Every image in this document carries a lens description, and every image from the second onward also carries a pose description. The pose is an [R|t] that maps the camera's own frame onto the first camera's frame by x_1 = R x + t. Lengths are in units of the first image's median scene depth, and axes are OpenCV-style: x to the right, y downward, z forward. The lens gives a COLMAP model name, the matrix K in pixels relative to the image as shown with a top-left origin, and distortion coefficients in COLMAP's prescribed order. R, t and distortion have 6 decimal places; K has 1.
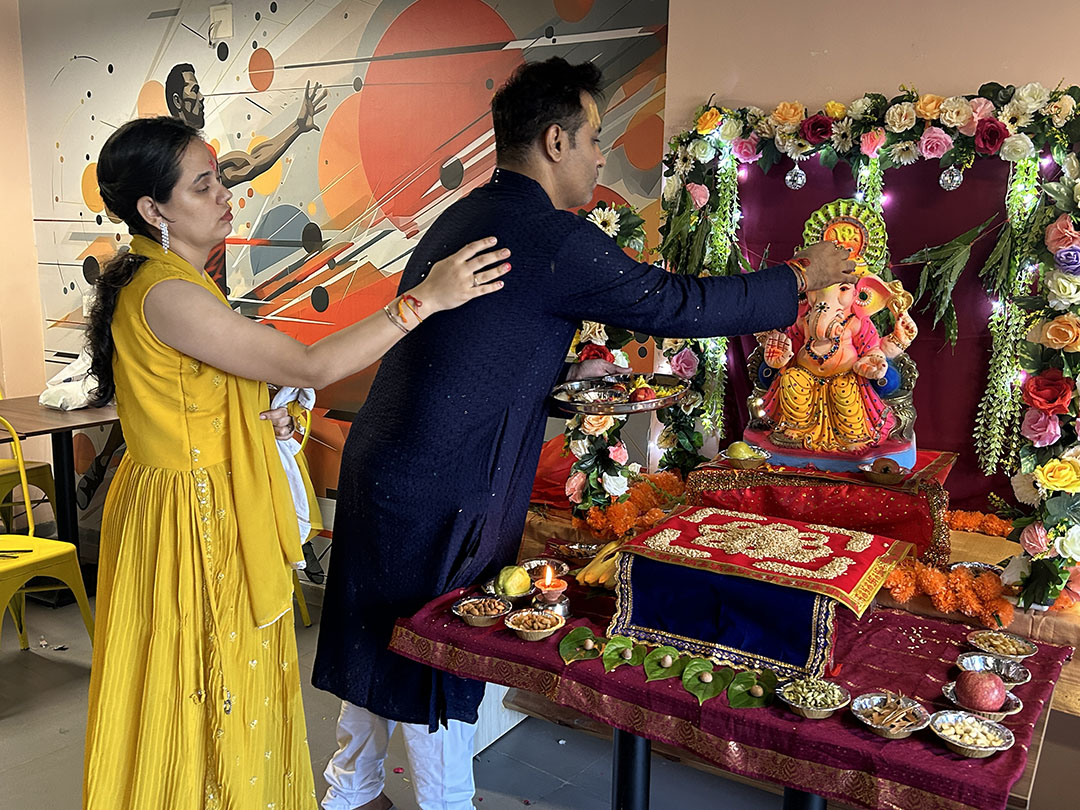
lens RADIAL K [[967.8, 0, 548.7], [0, 967.8, 420.5], [0, 0, 1]] dist [0.068866, -0.085153]
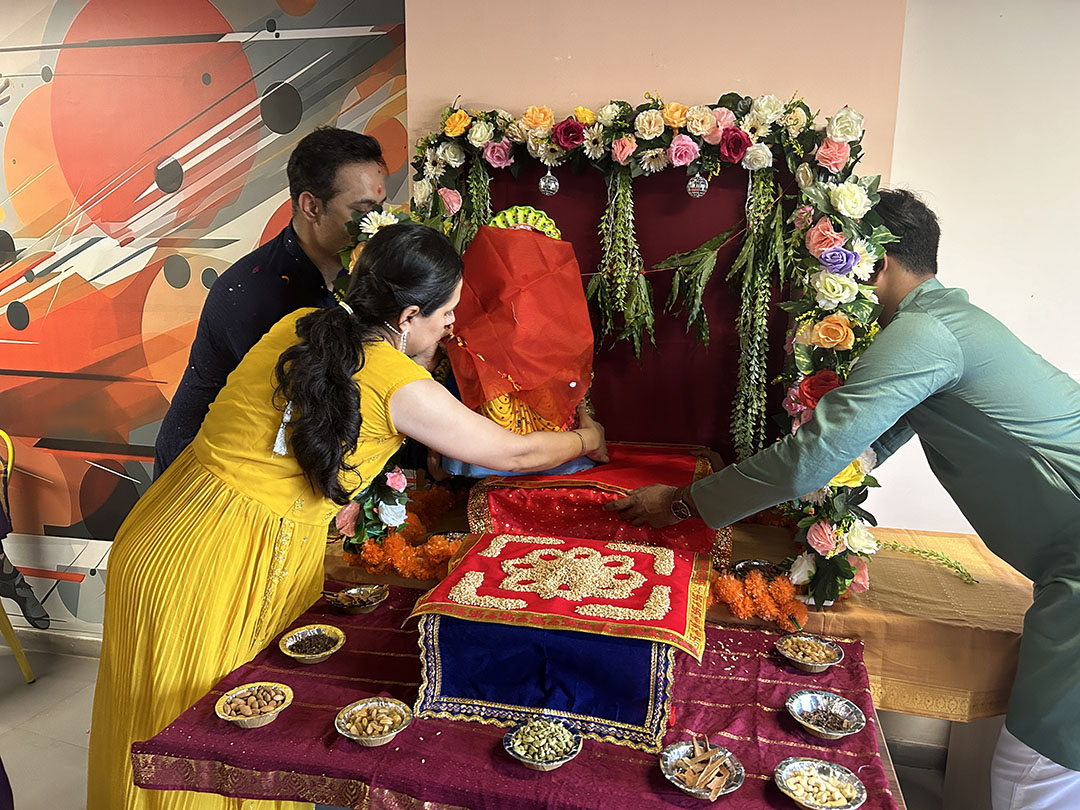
lens RADIAL K [[820.0, 0, 538.1], [0, 820.0, 413.0], [0, 0, 1]] dist [0.044941, -0.048641]
pose [[0.951102, -0.070345, 0.300758, -0.028086], [0.065019, 0.997500, 0.027694, -0.043077], [-0.301955, -0.006785, 0.953298, 0.219175]]
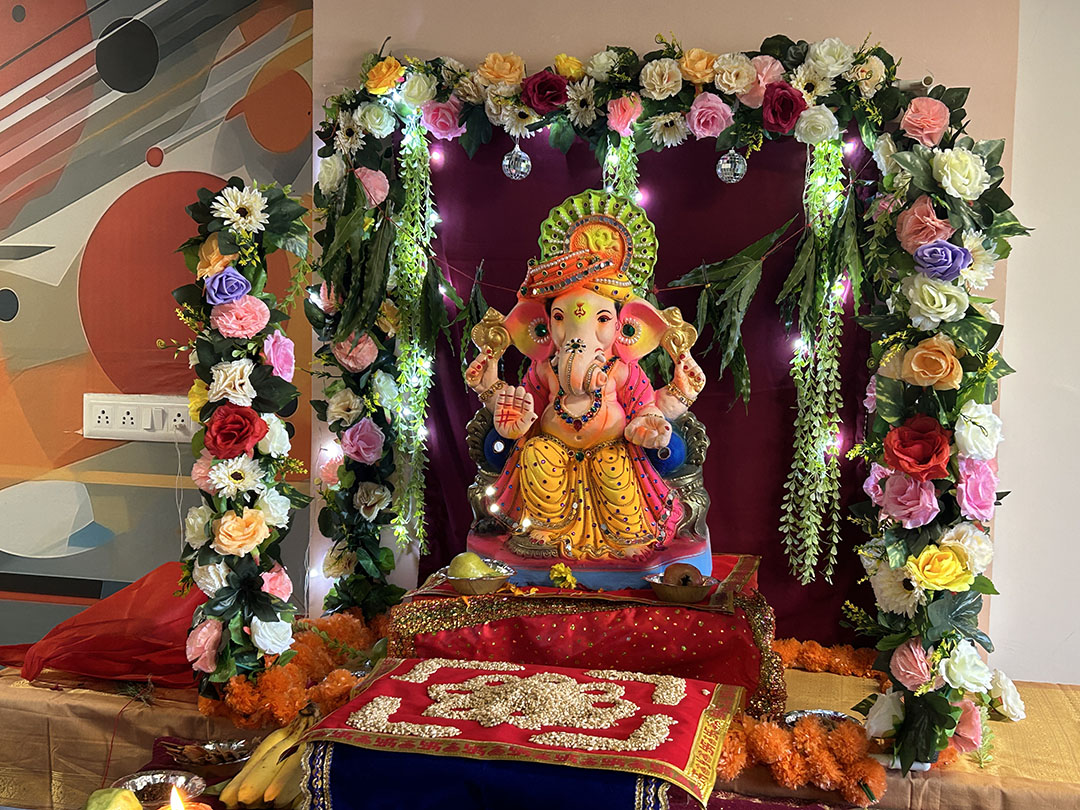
lens RADIAL K [[1379.7, 0, 530.6], [0, 1379.7, 425.3], [0, 0, 1]] dist [0.079925, 0.000000]
pose [[0.951429, -0.024329, 0.306904, -0.041350], [0.053948, 0.994623, -0.088397, 0.020534], [-0.303103, 0.100660, 0.947626, 0.109711]]
